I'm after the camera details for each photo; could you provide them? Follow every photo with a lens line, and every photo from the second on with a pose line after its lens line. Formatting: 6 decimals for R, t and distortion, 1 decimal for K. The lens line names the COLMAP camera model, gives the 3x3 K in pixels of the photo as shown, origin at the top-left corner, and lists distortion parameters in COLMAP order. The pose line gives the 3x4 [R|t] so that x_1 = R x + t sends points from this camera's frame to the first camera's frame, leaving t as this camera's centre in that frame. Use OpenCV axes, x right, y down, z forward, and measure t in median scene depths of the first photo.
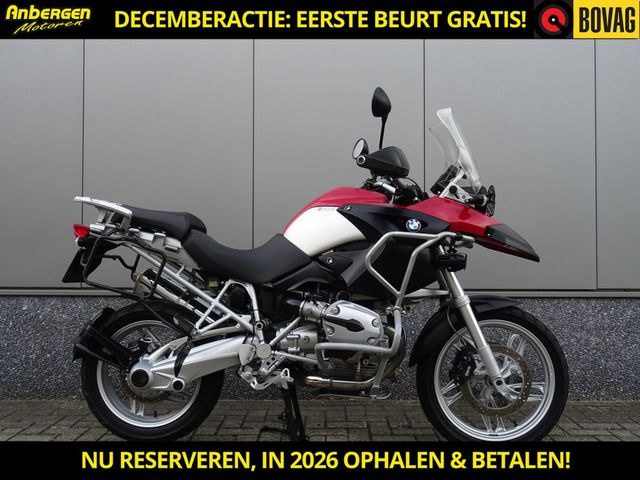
lens RADIAL K [[599.3, 0, 320.0], [0, 599.3, 240.0], [0, 0, 1]] dist [0.011356, 0.005215]
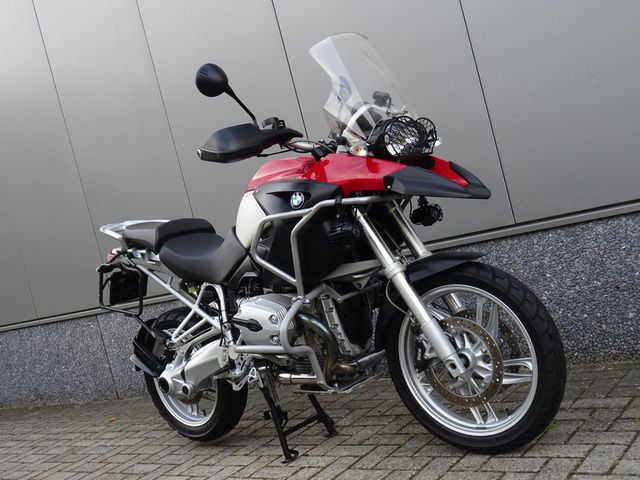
lens RADIAL K [[732.1, 0, 320.0], [0, 732.1, 240.0], [0, 0, 1]] dist [-0.006080, -0.001205]
pose [[0.778384, -0.176827, -0.602371, 0.759507], [0.255832, 0.965571, 0.047141, -0.009550], [0.573296, -0.190800, 0.796823, 0.173205]]
